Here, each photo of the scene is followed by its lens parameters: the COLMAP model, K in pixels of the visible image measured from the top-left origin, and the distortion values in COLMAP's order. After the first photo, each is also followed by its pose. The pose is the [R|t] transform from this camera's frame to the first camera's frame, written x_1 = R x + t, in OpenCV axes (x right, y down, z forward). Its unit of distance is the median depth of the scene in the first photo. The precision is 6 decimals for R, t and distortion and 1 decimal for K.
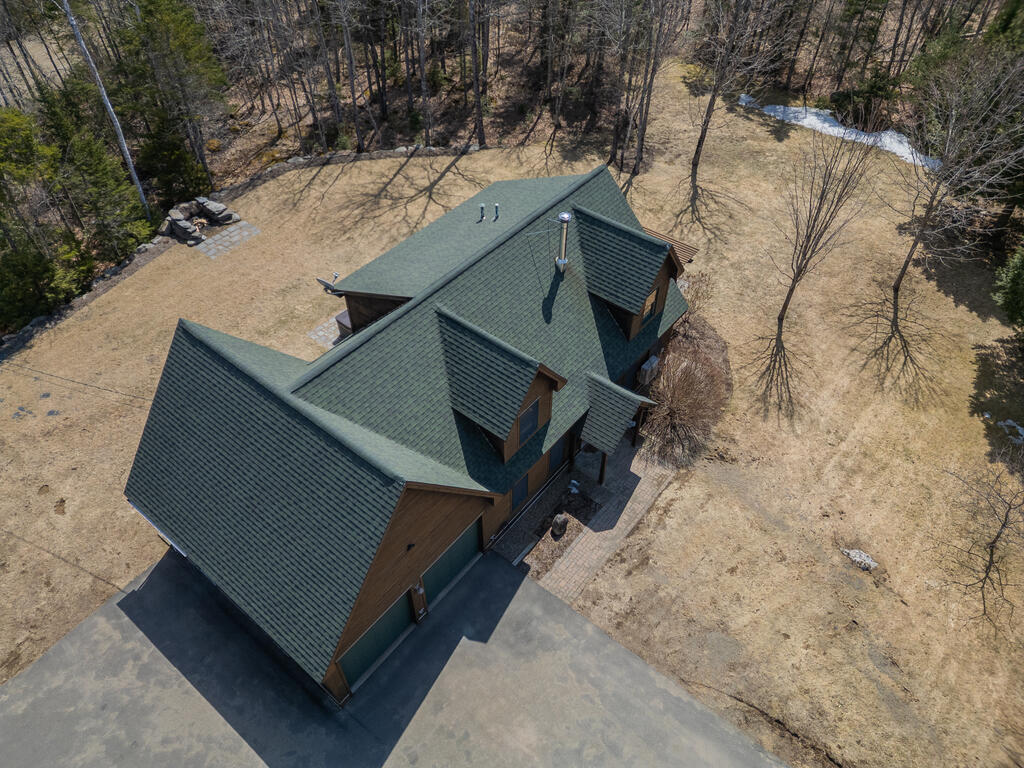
lens RADIAL K [[711.3, 0, 508.7], [0, 711.3, 379.1], [0, 0, 1]] dist [0.054909, -0.041295]
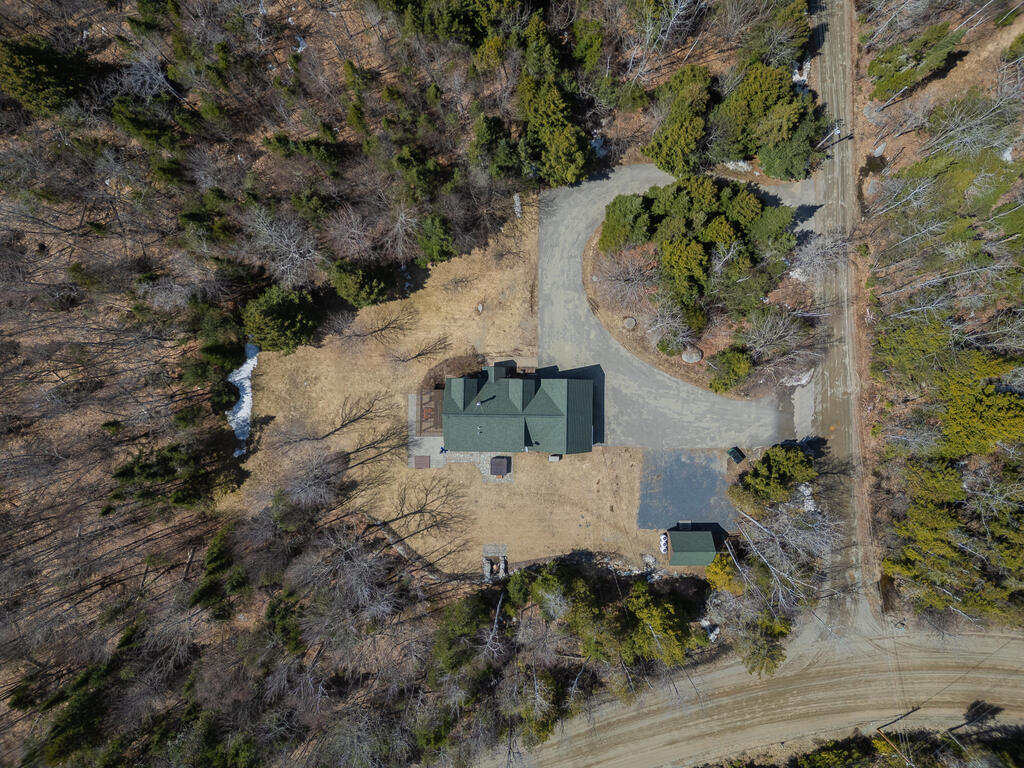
lens RADIAL K [[711.3, 0, 500.0], [0, 711.3, 362.7], [0, 0, 1]] dist [0.054909, -0.041295]
pose [[-0.620795, -0.783973, 0.000089, 0.140198], [0.561110, -0.444239, 0.698432, -1.952933], [-0.547512, 0.433633, 0.715676, -1.313245]]
